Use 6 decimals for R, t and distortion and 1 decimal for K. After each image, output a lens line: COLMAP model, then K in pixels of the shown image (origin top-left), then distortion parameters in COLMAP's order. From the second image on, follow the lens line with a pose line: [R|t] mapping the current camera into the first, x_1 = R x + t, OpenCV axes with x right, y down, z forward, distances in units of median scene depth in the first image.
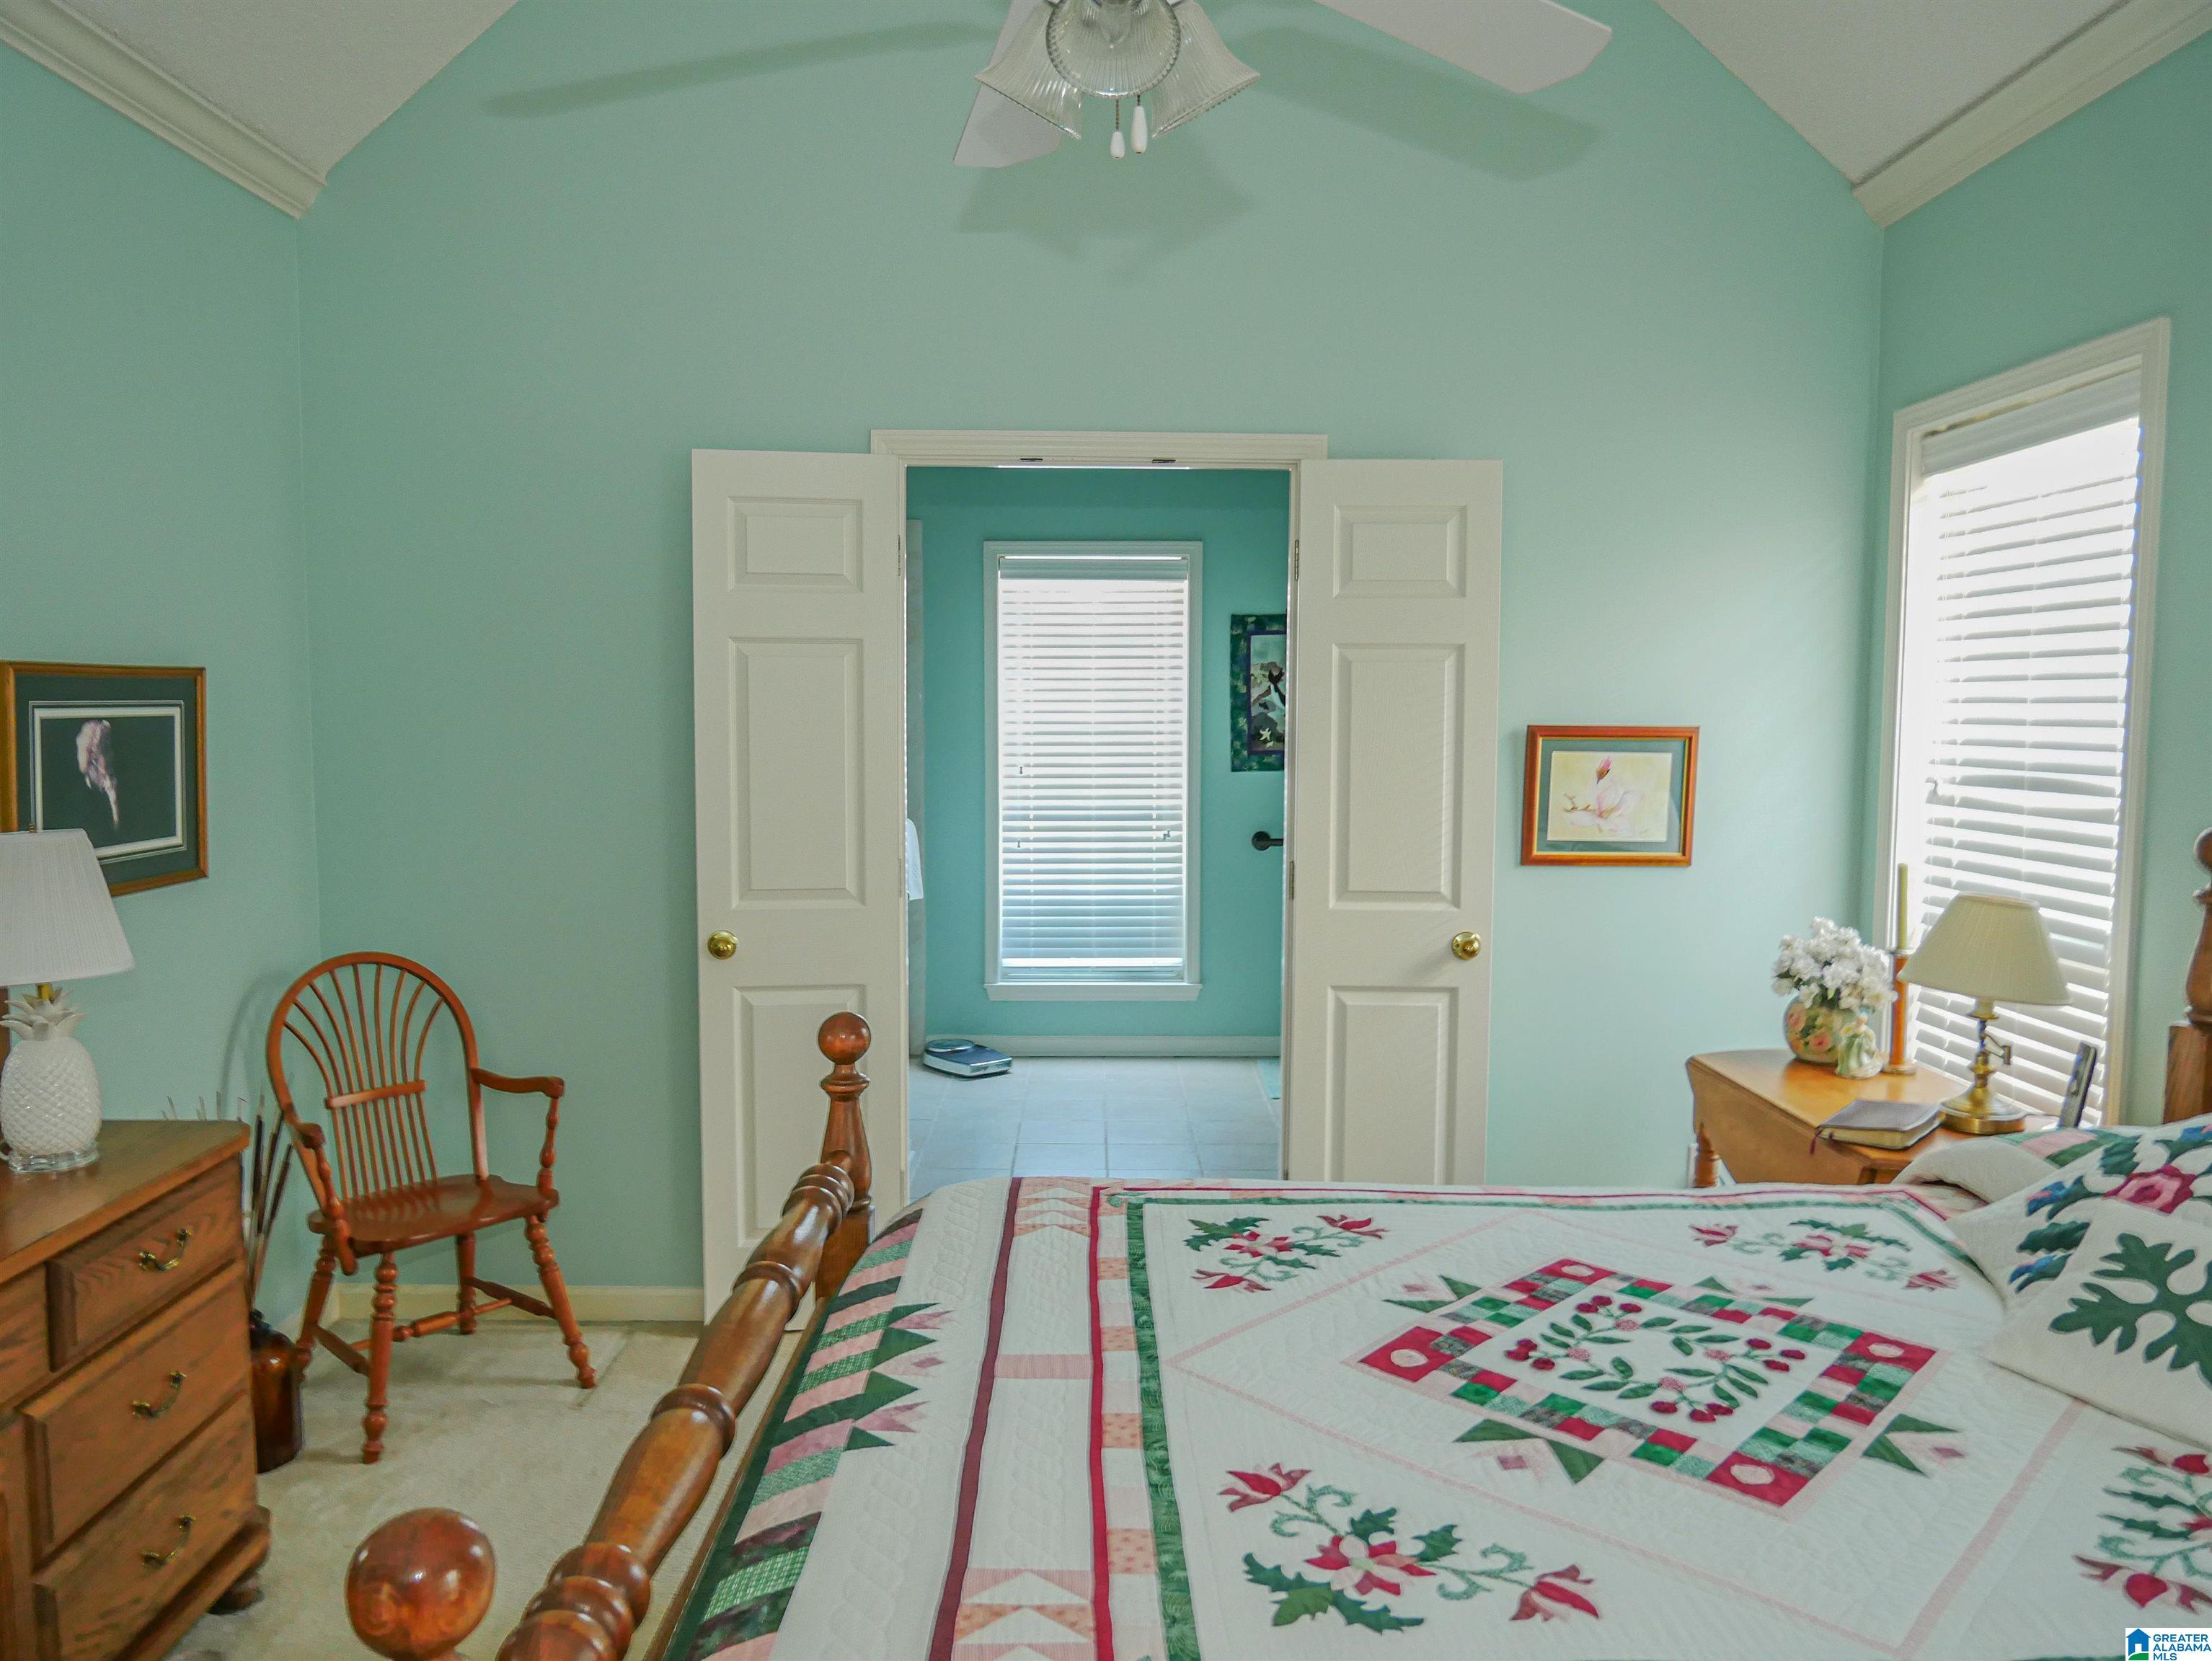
lens RADIAL K [[1584.1, 0, 1106.0], [0, 1584.1, 830.5], [0, 0, 1]] dist [-0.041824, 0.005596]
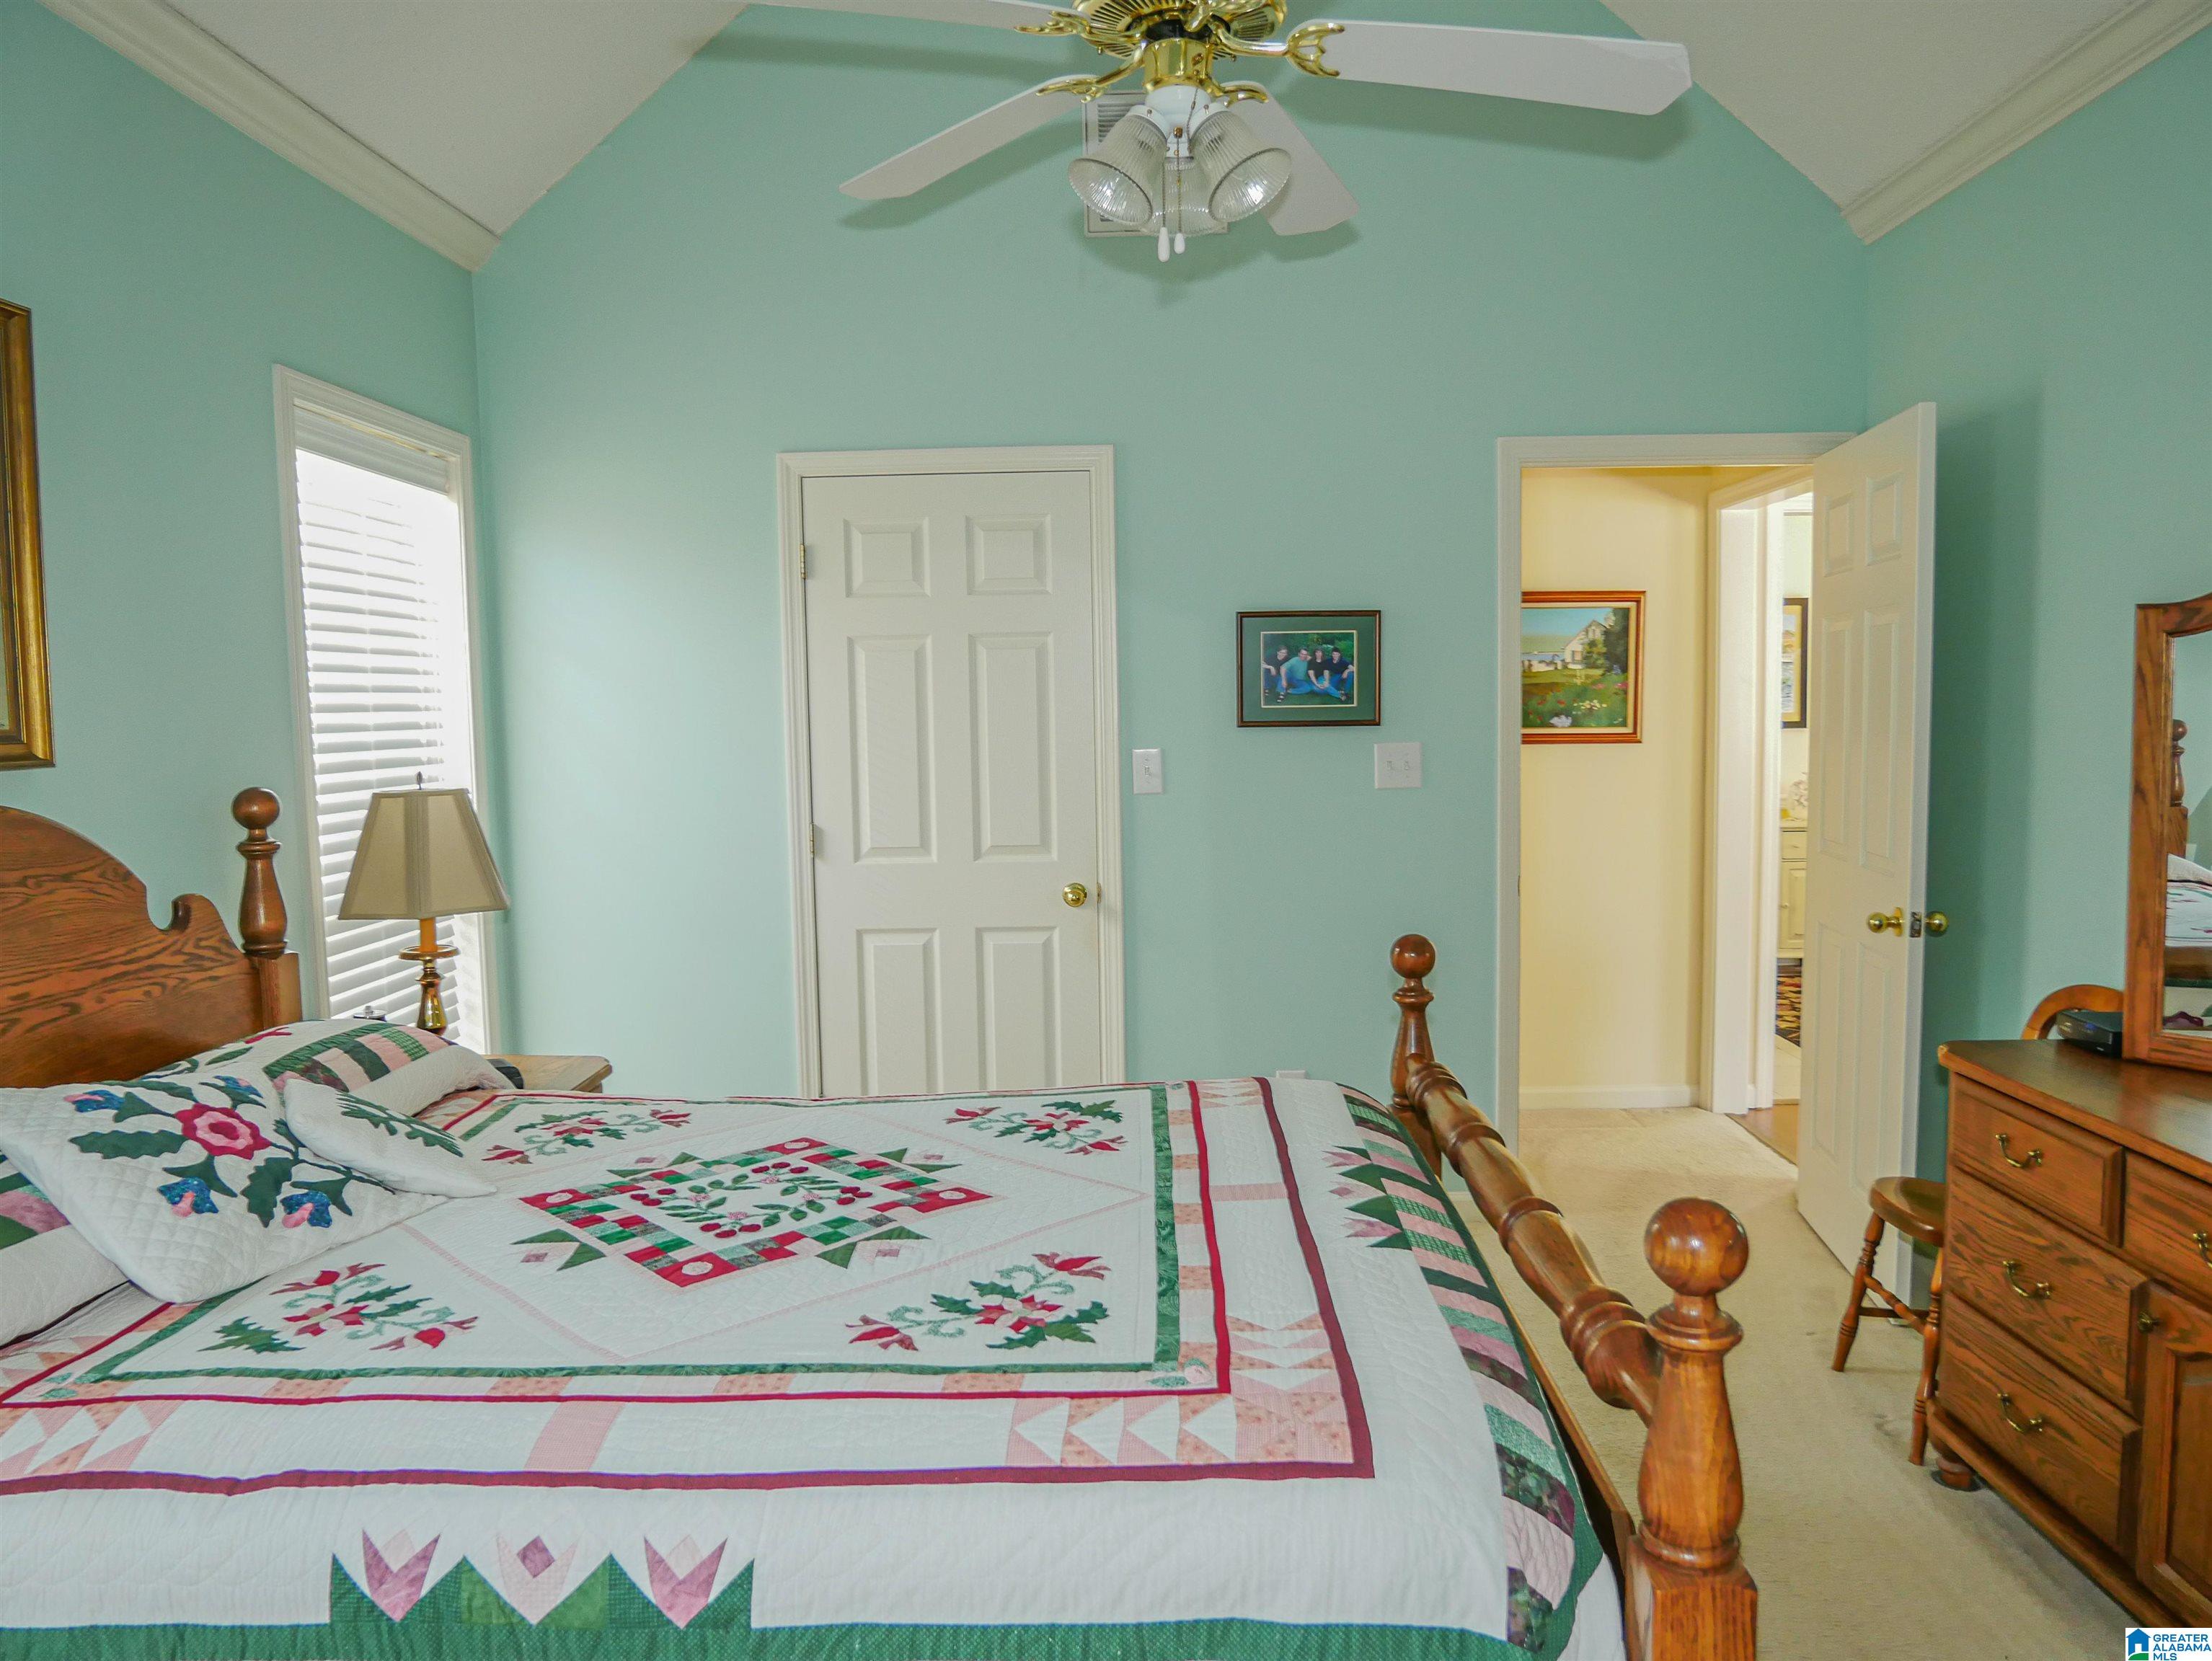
lens RADIAL K [[1584.1, 0, 1106.0], [0, 1584.1, 830.5], [0, 0, 1]] dist [-0.041824, 0.005596]
pose [[-0.999063, 0.009545, 0.042225, 0.016468], [0.016222, 0.986861, 0.160752, -0.134228], [-0.040136, 0.161287, -0.986091, 2.037675]]
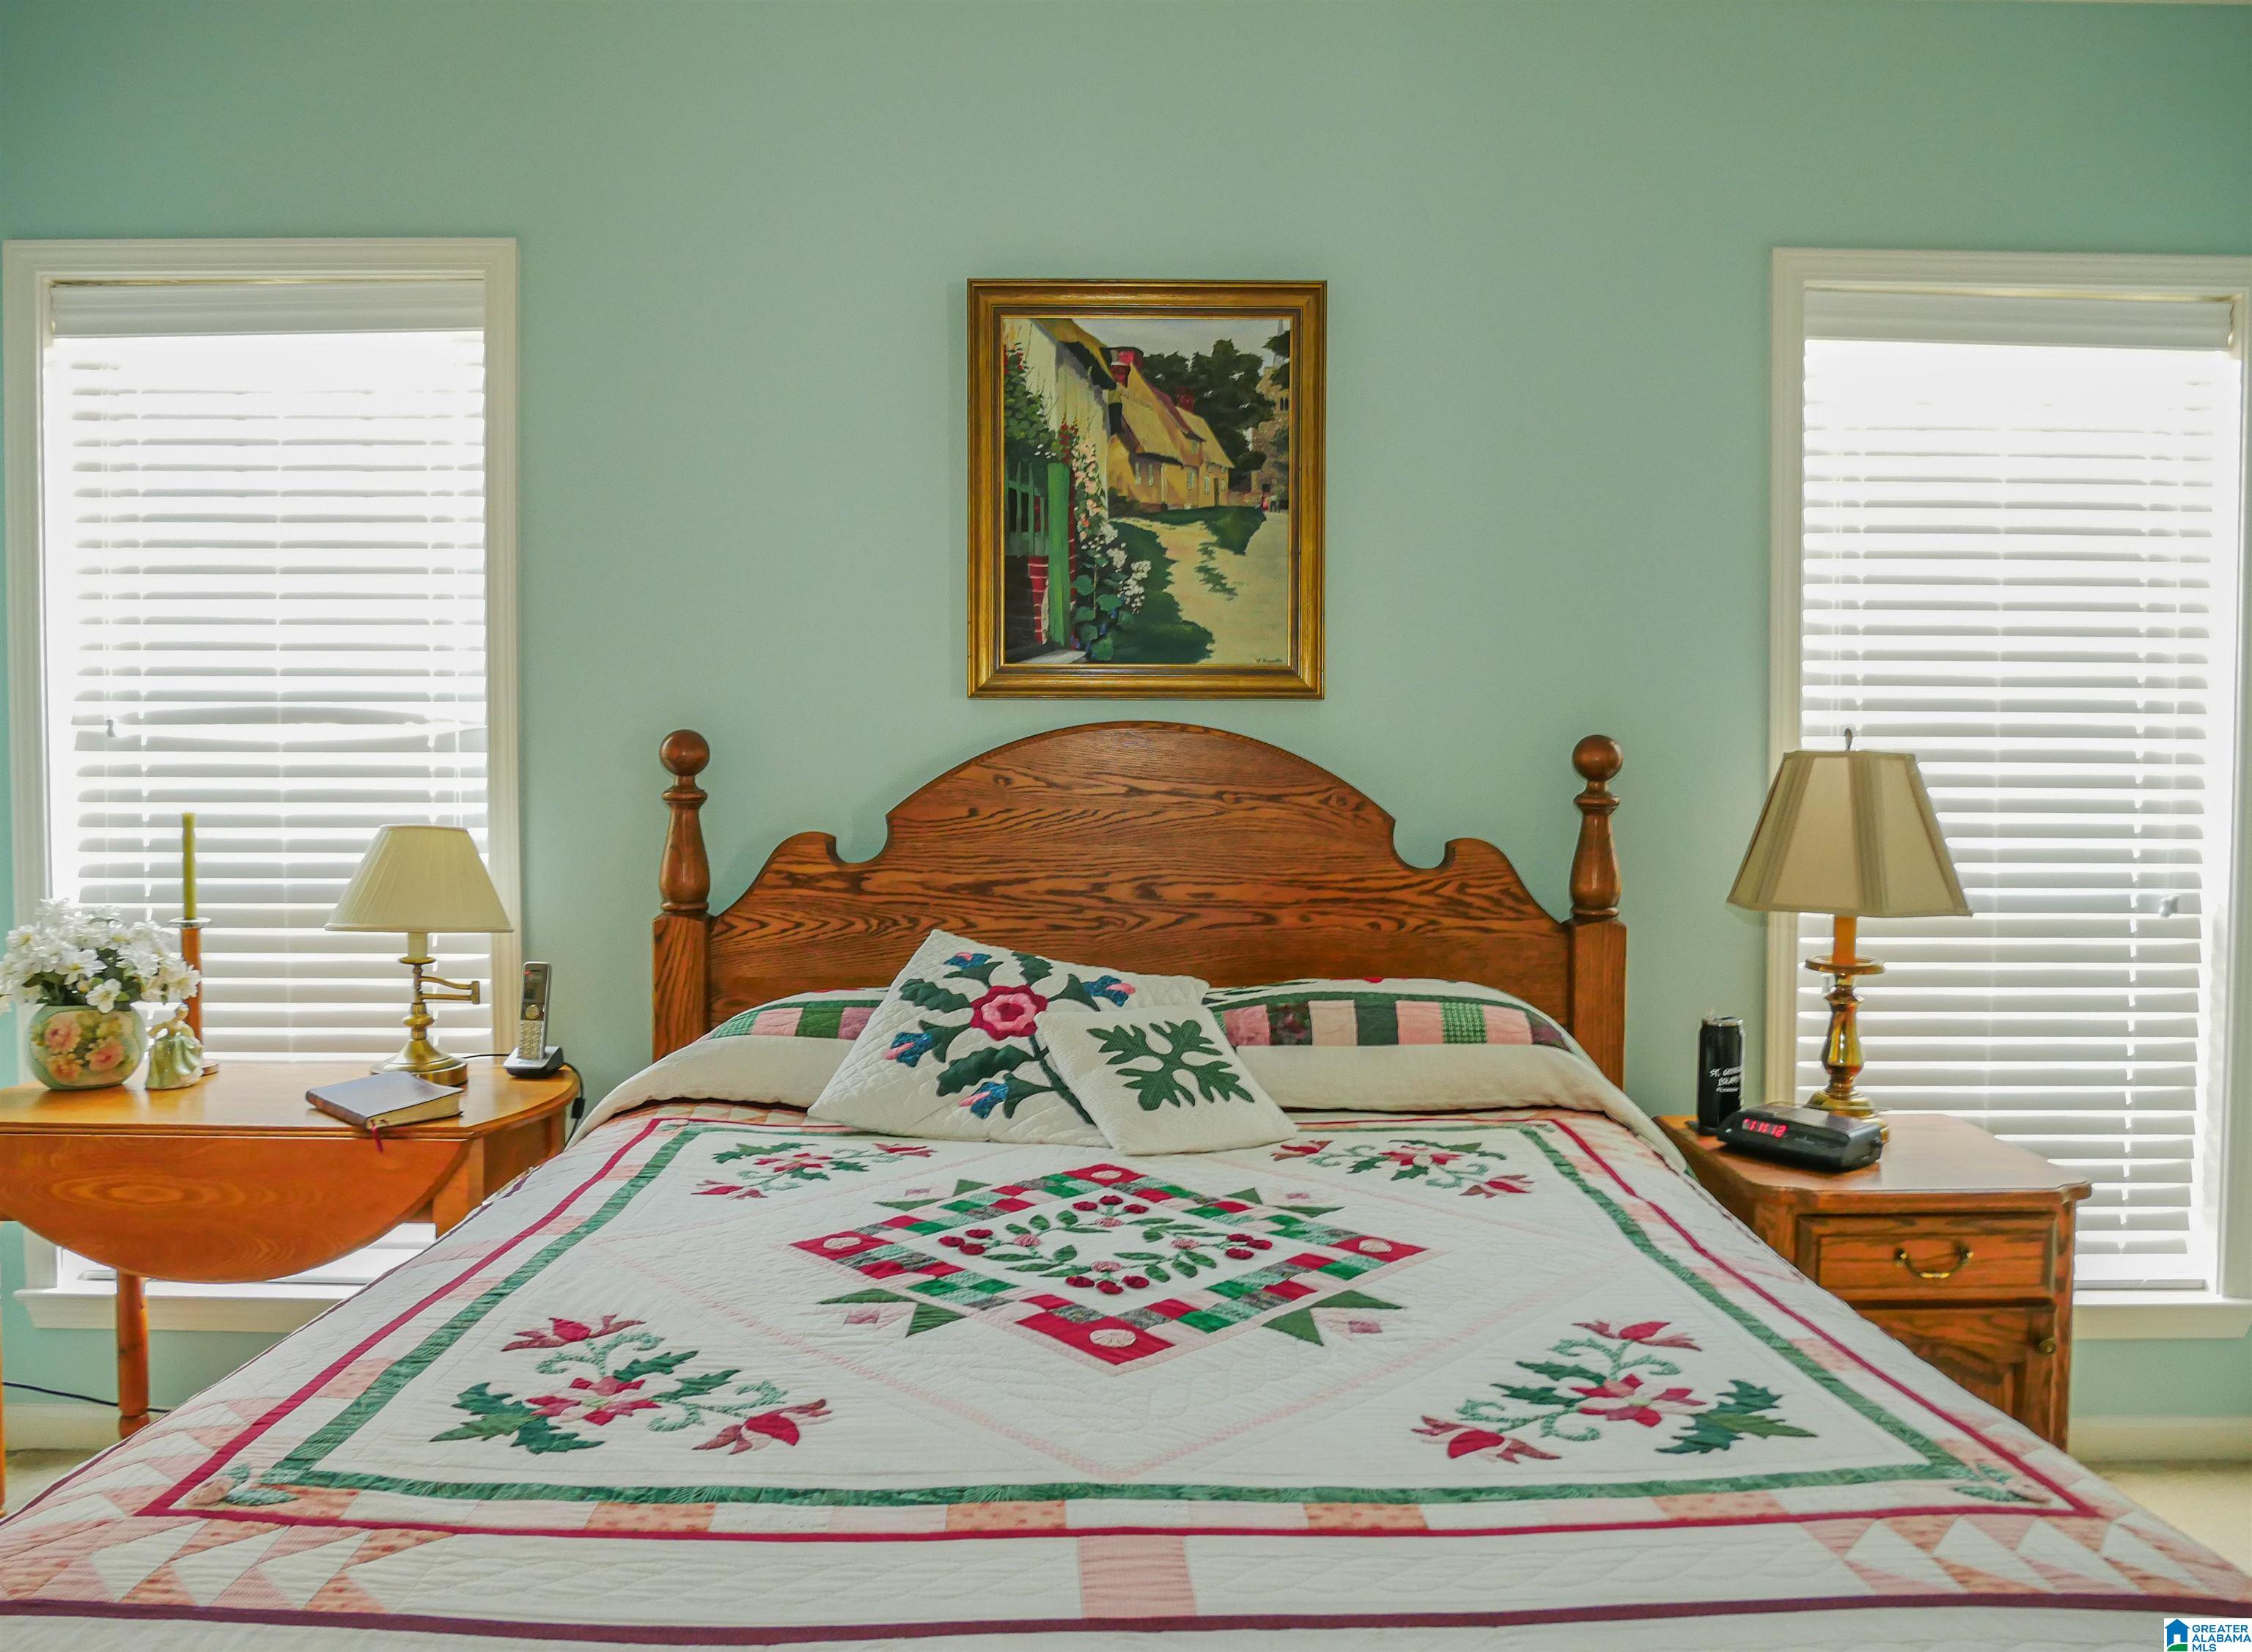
lens RADIAL K [[1641.3, 0, 1126.0], [0, 1641.3, 826.0], [0, 0, 1]] dist [-0.065741, 0.048069]
pose [[0.004901, -0.044370, 0.999003, -0.551331], [0.075226, 0.996201, 0.043877, 0.051017], [-0.997154, 0.074936, 0.008221, 0.910493]]
